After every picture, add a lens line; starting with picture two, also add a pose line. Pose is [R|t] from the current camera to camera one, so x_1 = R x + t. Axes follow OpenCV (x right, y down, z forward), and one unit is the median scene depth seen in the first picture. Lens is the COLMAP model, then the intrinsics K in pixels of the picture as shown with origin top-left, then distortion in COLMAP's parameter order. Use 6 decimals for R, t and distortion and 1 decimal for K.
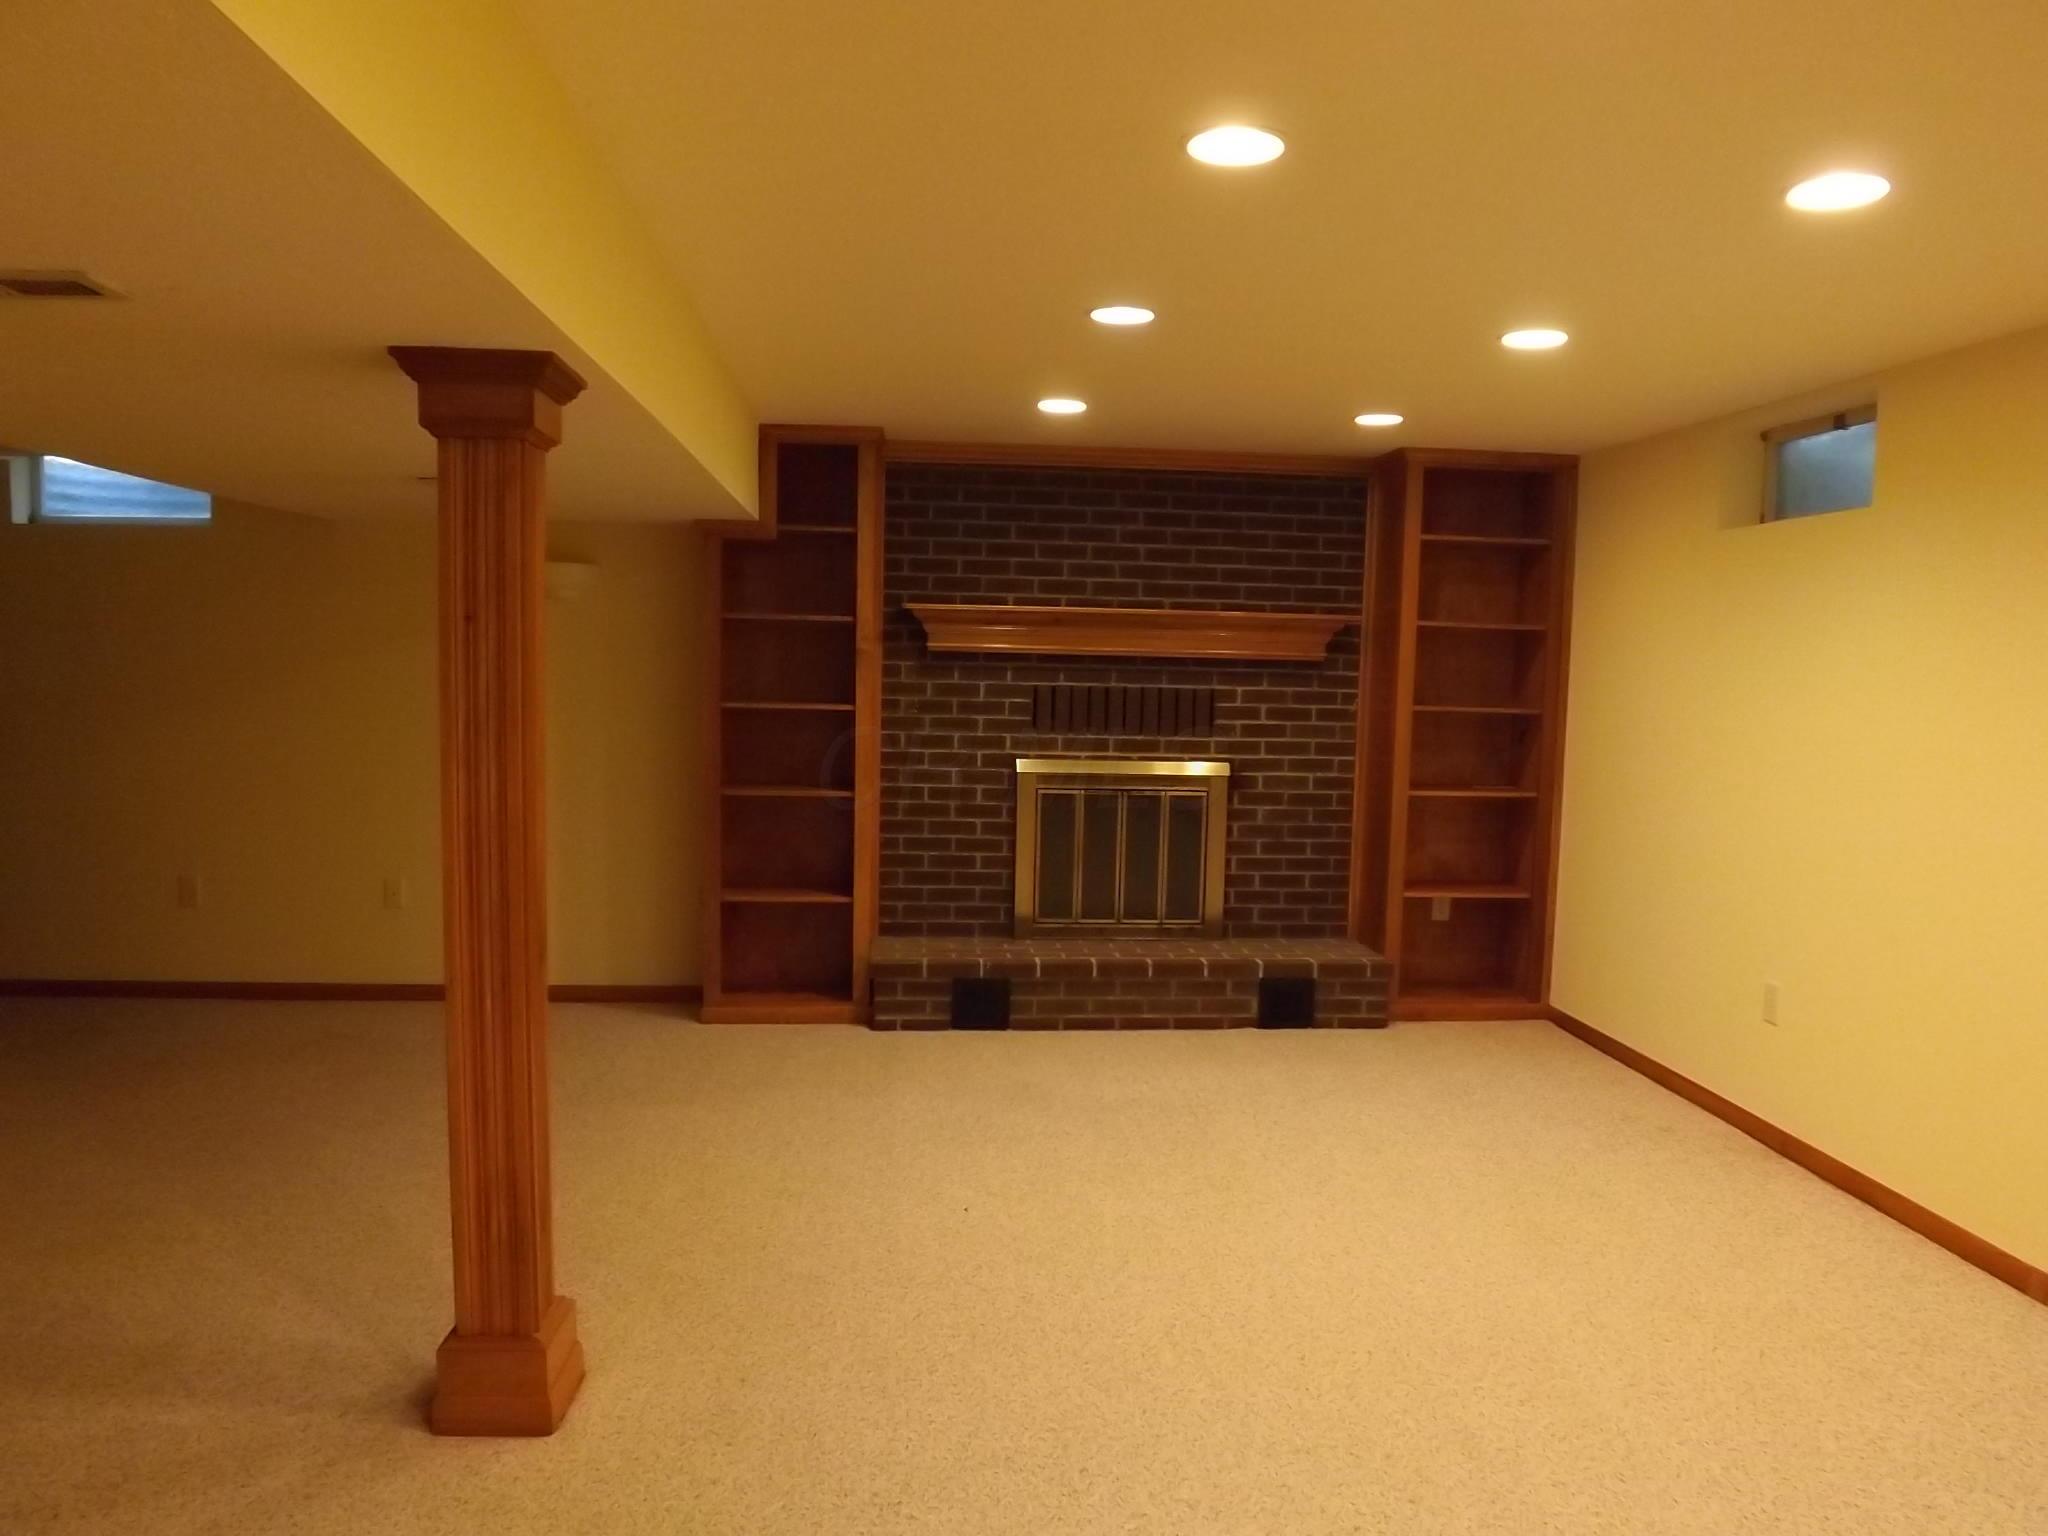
lens RADIAL K [[1466.9, 0, 974.0], [0, 1466.9, 804.6], [0, 0, 1]] dist [-0.063253, 0.005429]
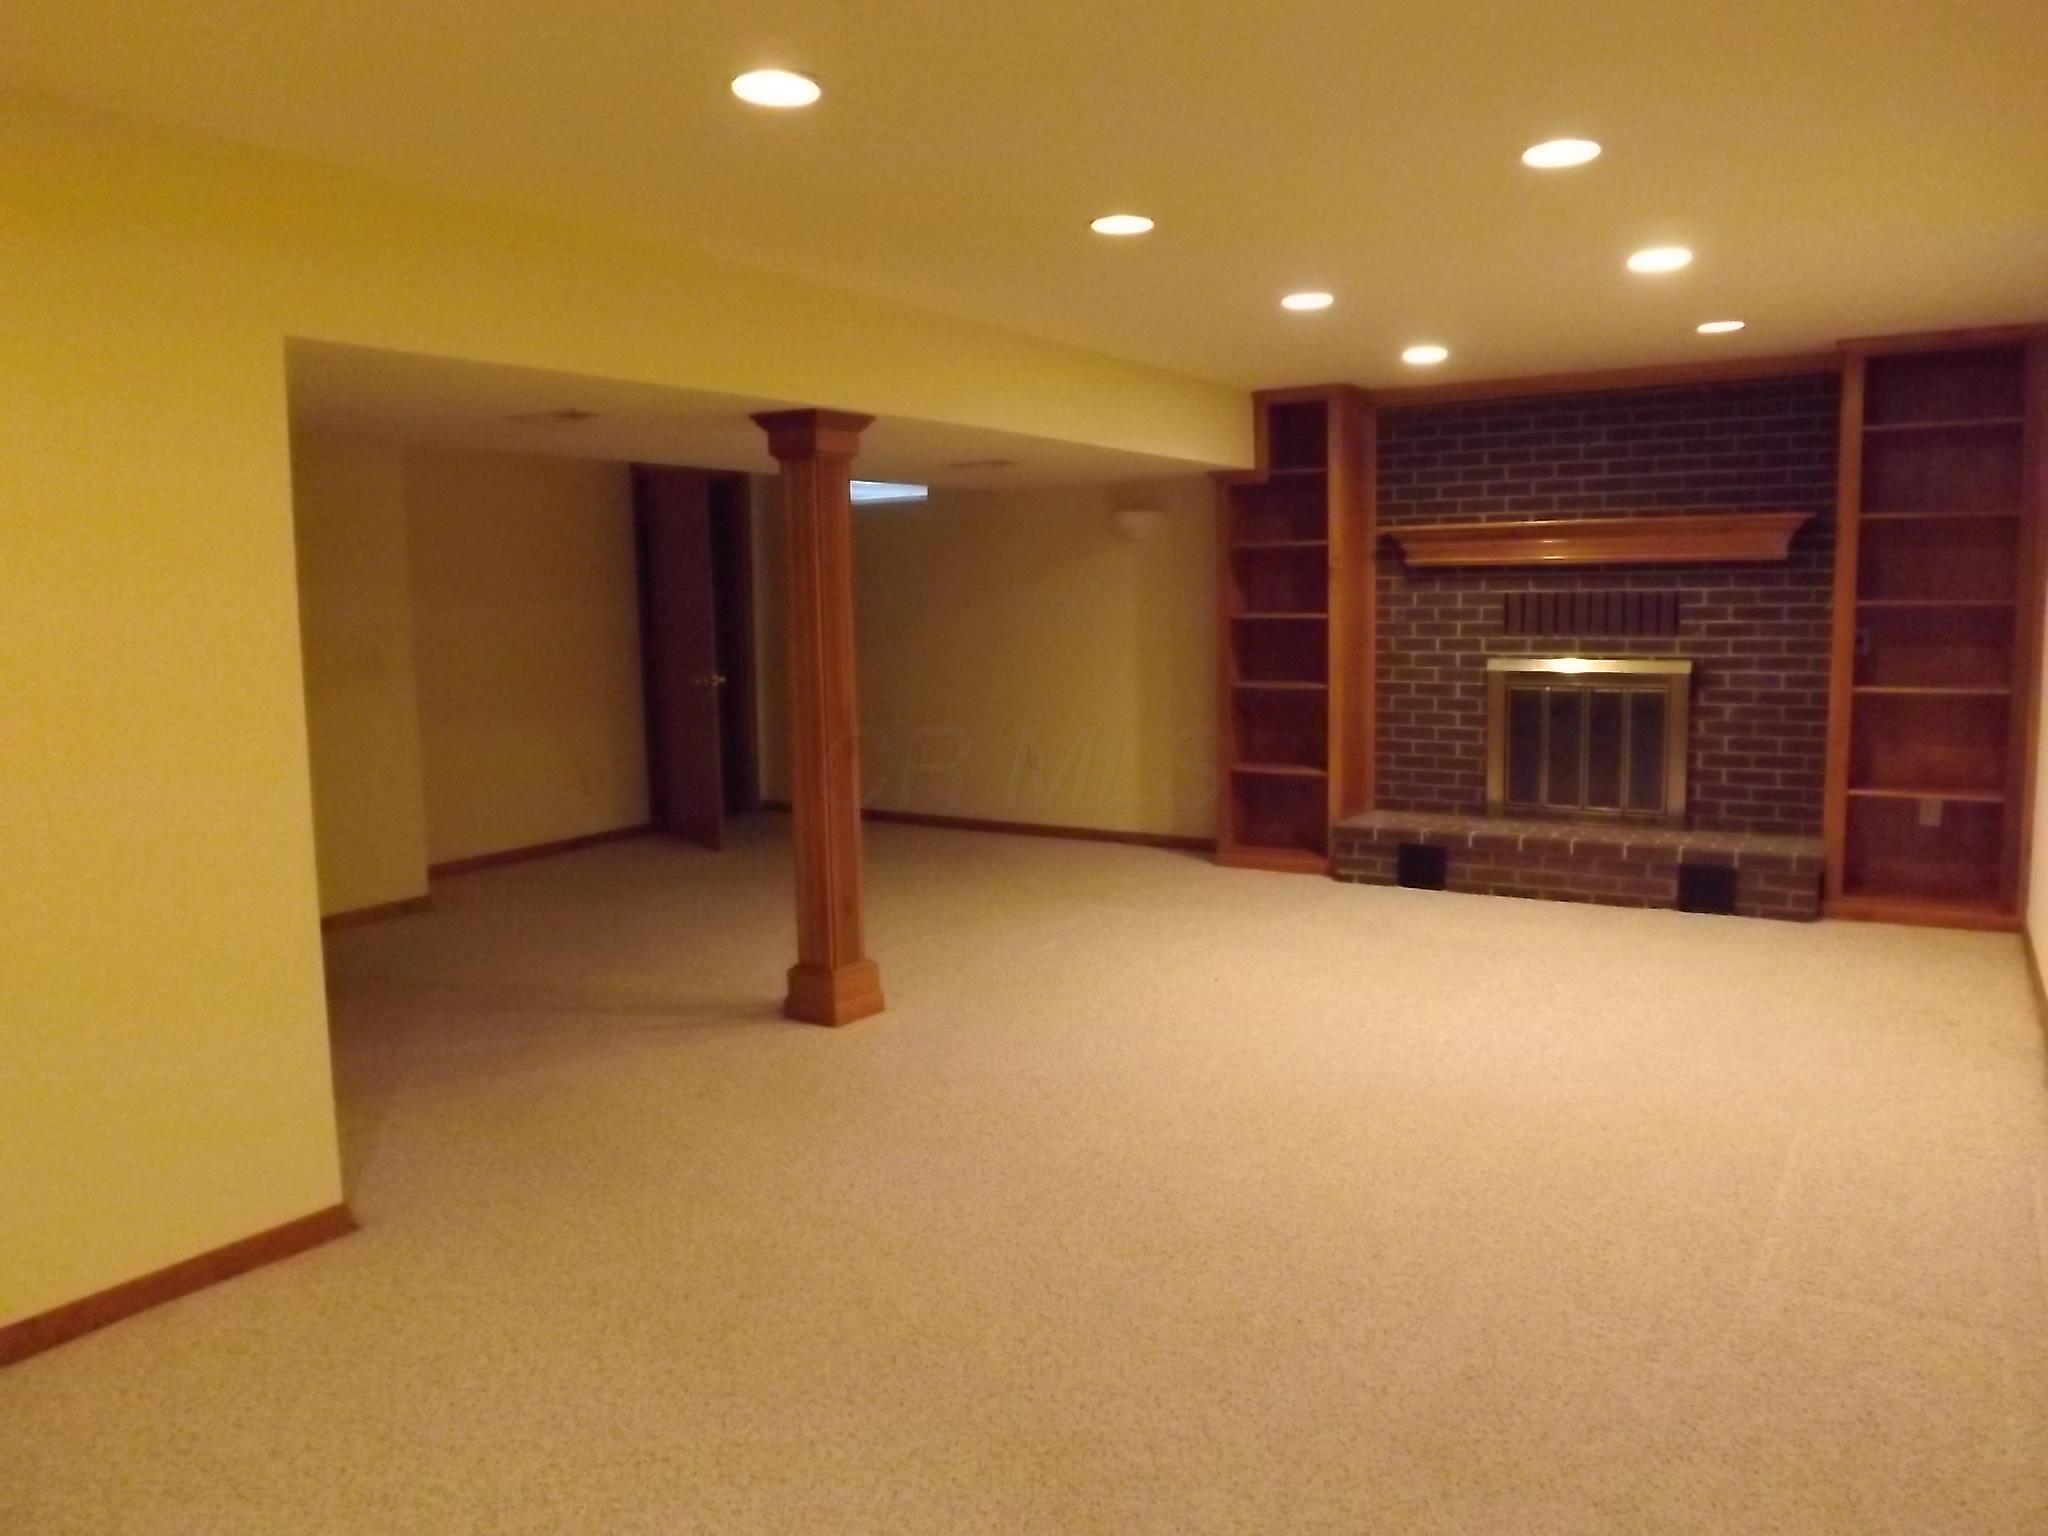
lens RADIAL K [[1466.9, 0, 1017.5], [0, 1466.9, 786.4], [0, 0, 1]] dist [-0.063253, 0.005429]
pose [[0.791909, 0.041442, -0.609232, 0.444329], [-0.023642, 0.999027, 0.037225, 0.034967], [0.610182, -0.015076, 0.792118, -0.118001]]
